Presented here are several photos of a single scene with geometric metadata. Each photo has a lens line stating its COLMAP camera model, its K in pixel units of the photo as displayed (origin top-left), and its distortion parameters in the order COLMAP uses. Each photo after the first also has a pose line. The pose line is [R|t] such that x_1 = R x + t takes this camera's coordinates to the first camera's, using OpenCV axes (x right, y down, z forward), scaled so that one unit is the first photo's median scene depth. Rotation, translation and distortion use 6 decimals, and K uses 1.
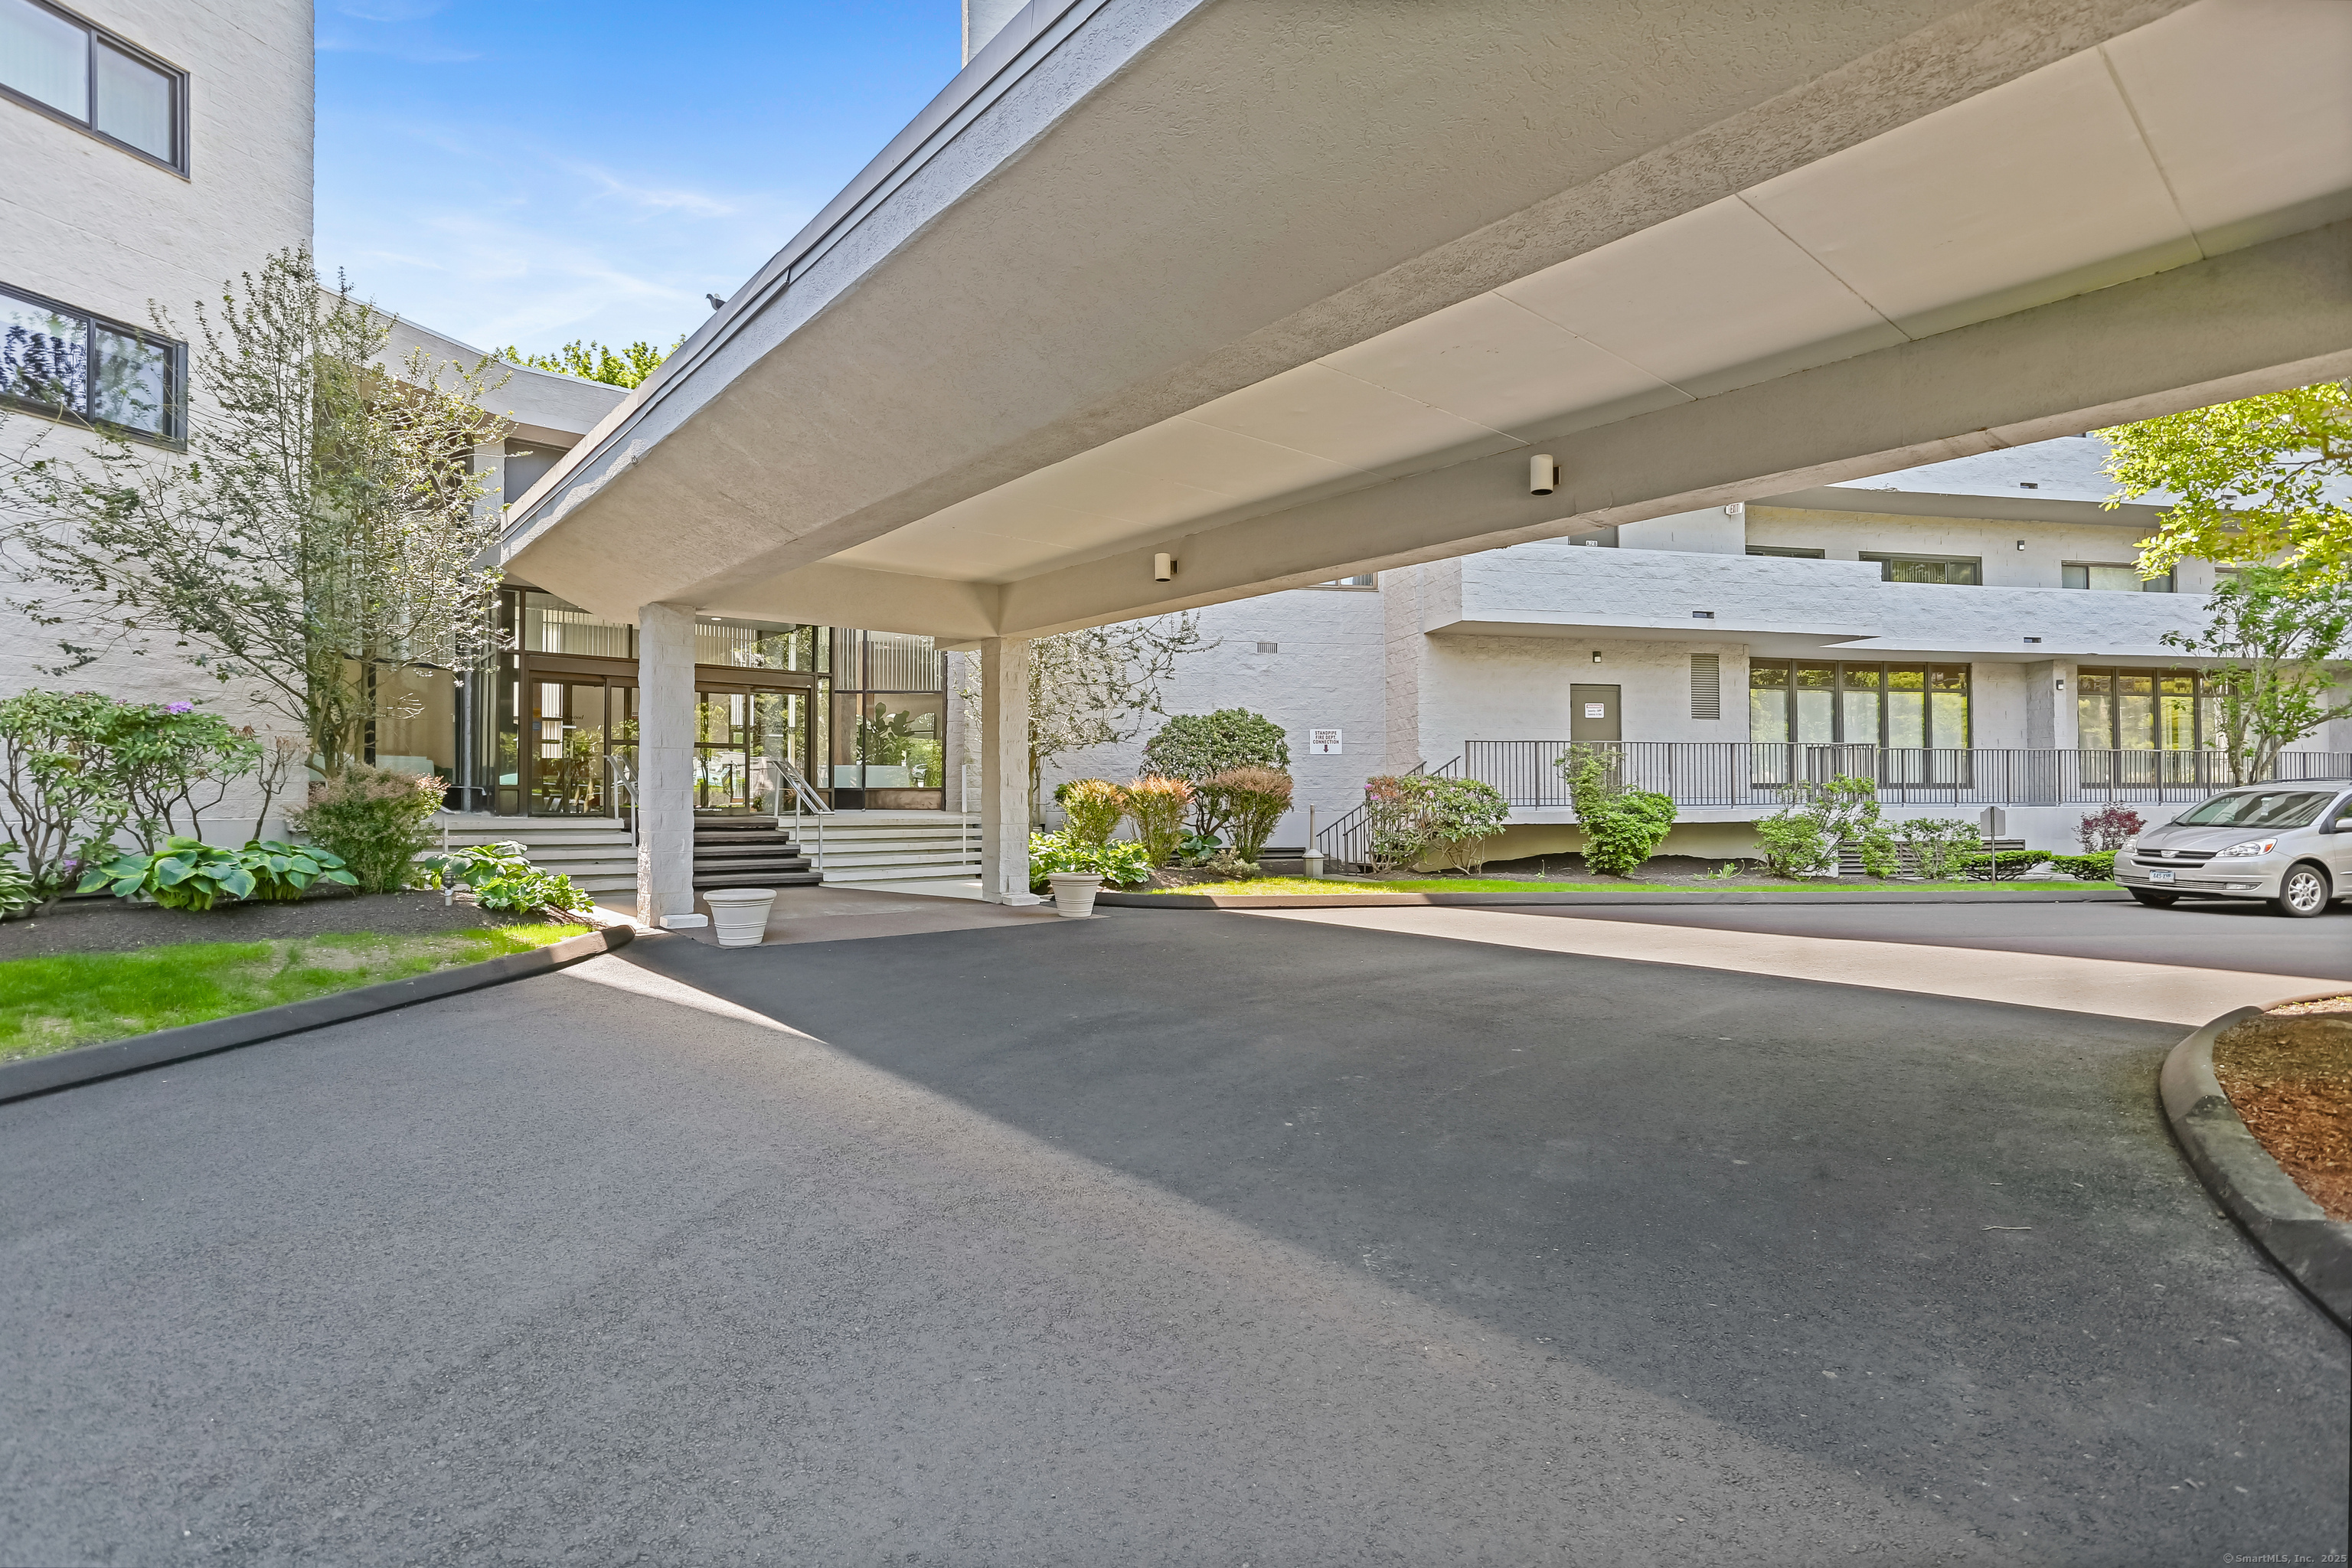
lens RADIAL K [[1132.3, 0, 1157.9], [0, 1132.3, 790.3], [0, 0, 1]] dist [-0.035191, 0.022367]
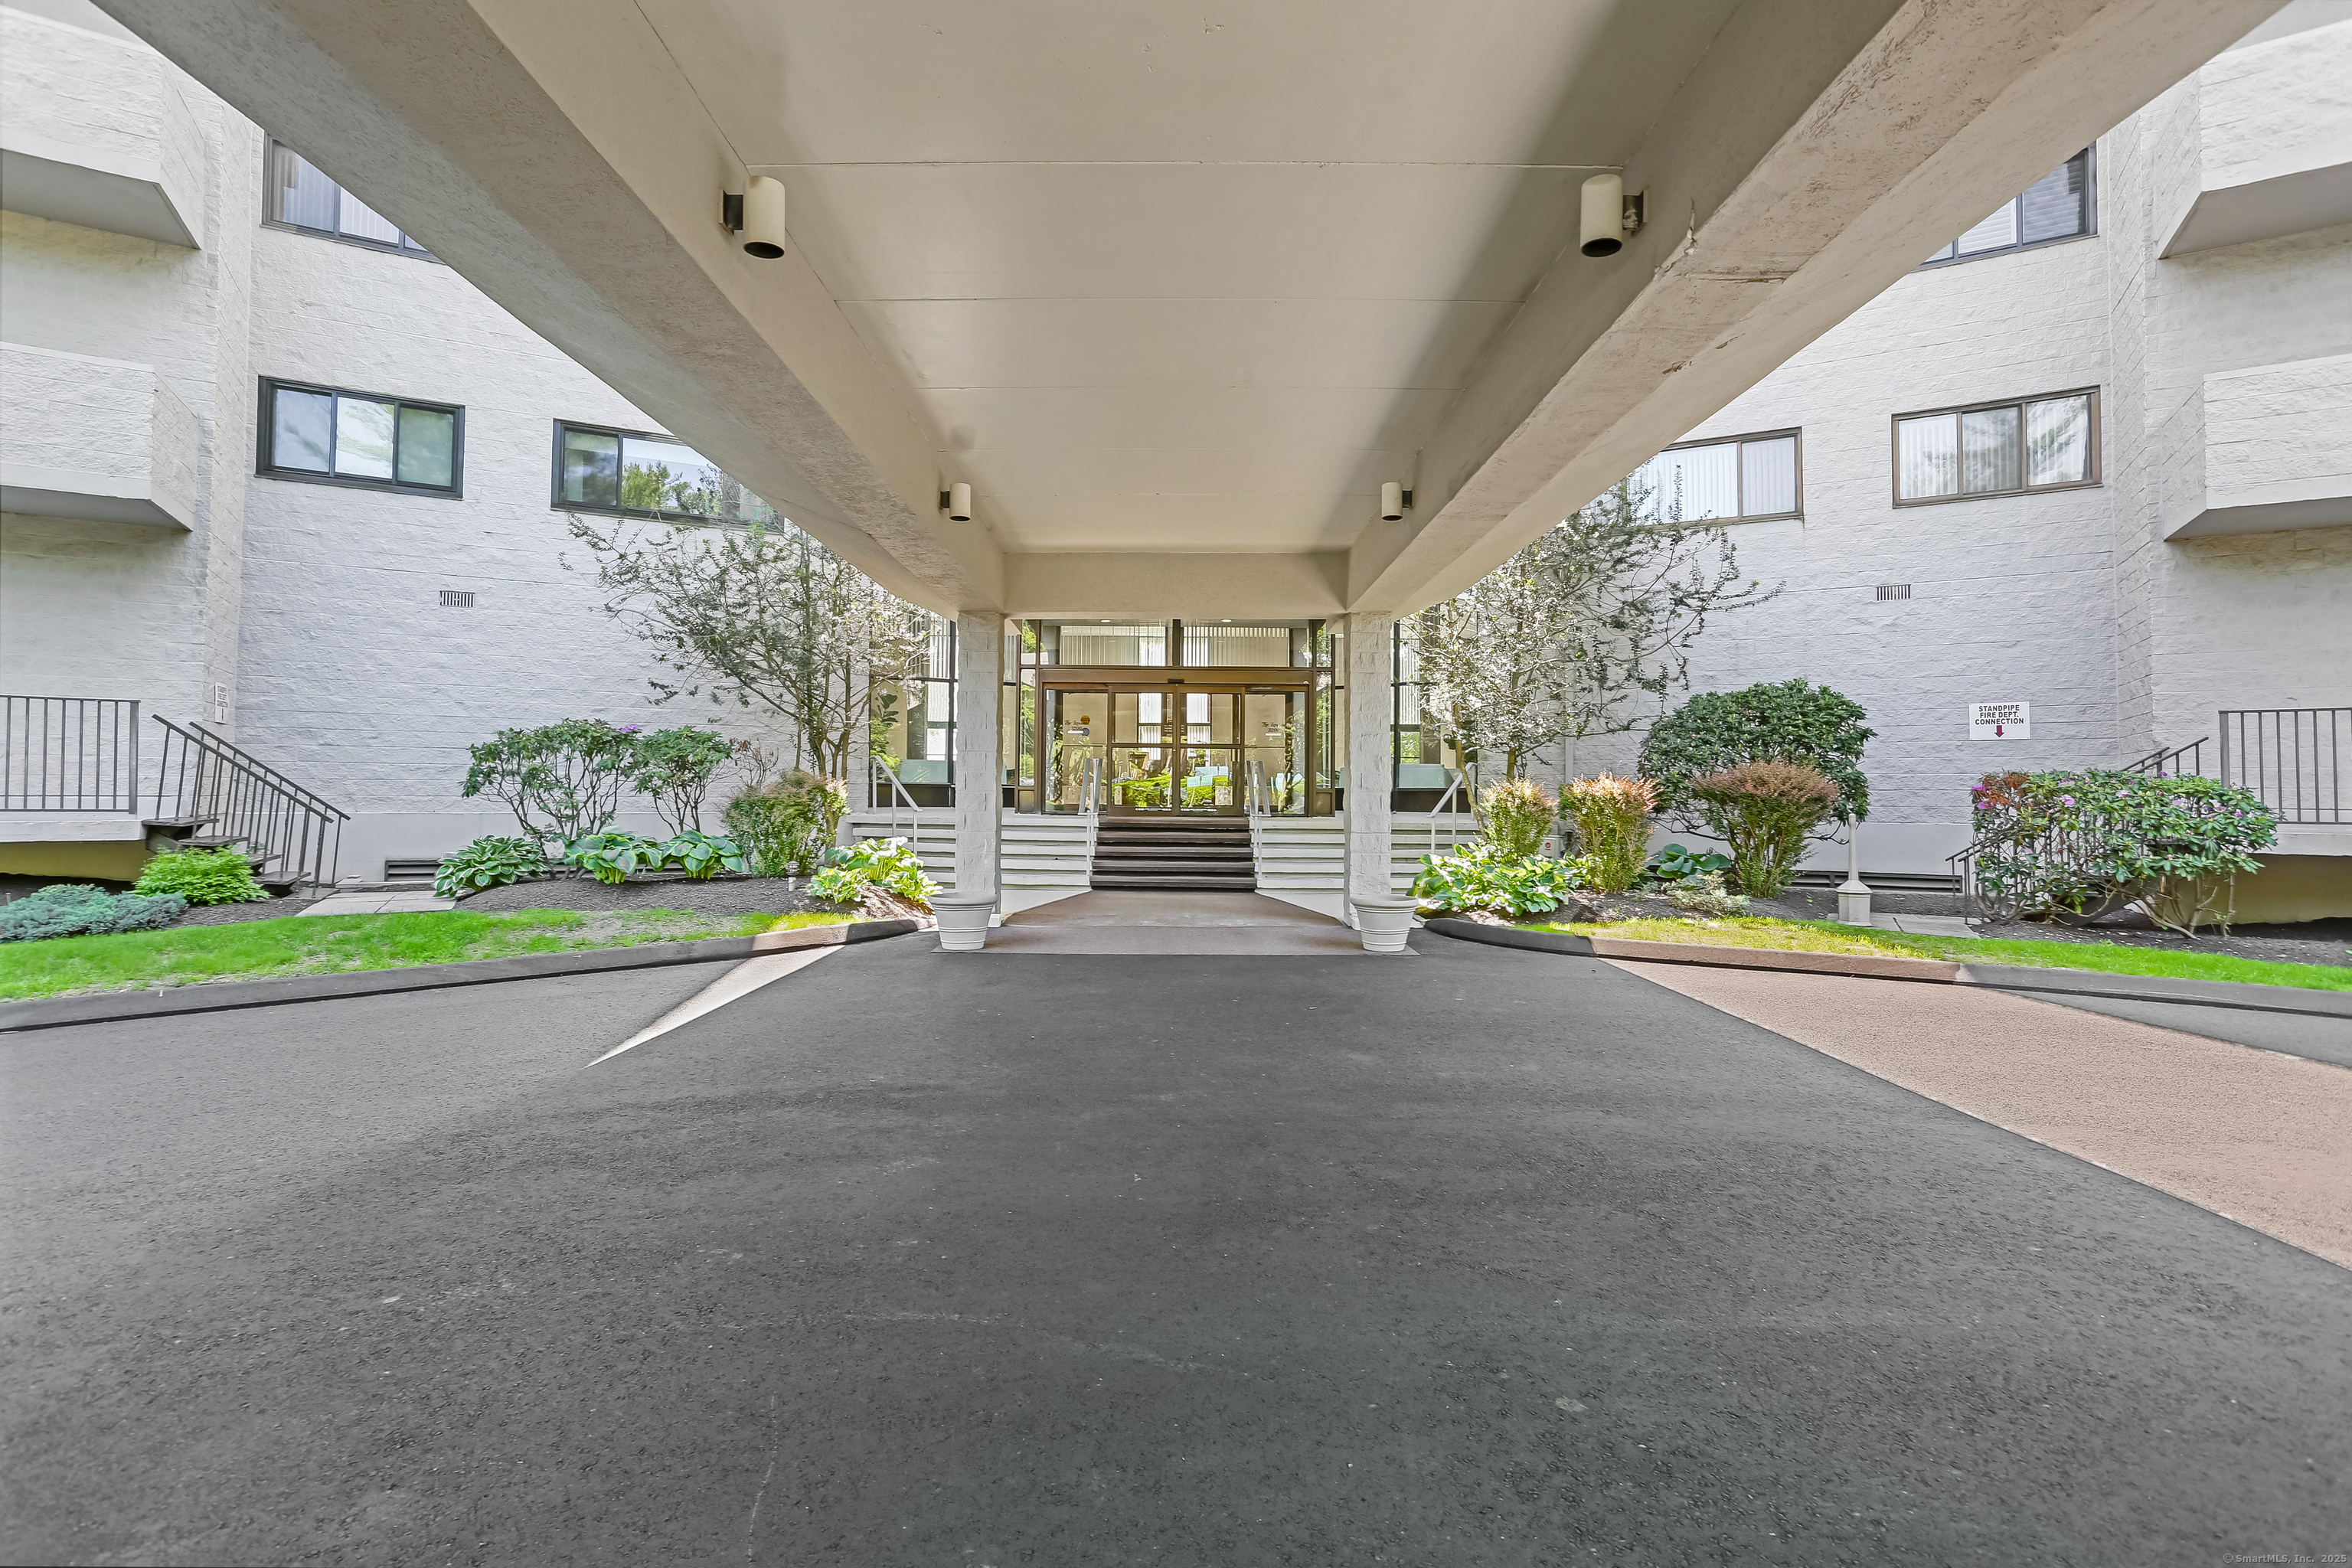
lens RADIAL K [[1132.3, 0, 1171.4], [0, 1132.3, 774.3], [0, 0, 1]] dist [-0.035191, 0.022367]
pose [[0.768144, -0.005431, -0.640254, 0.232101], [-0.003298, 0.999917, -0.012438, -0.001968], [0.640269, 0.011666, 0.768062, 0.204143]]
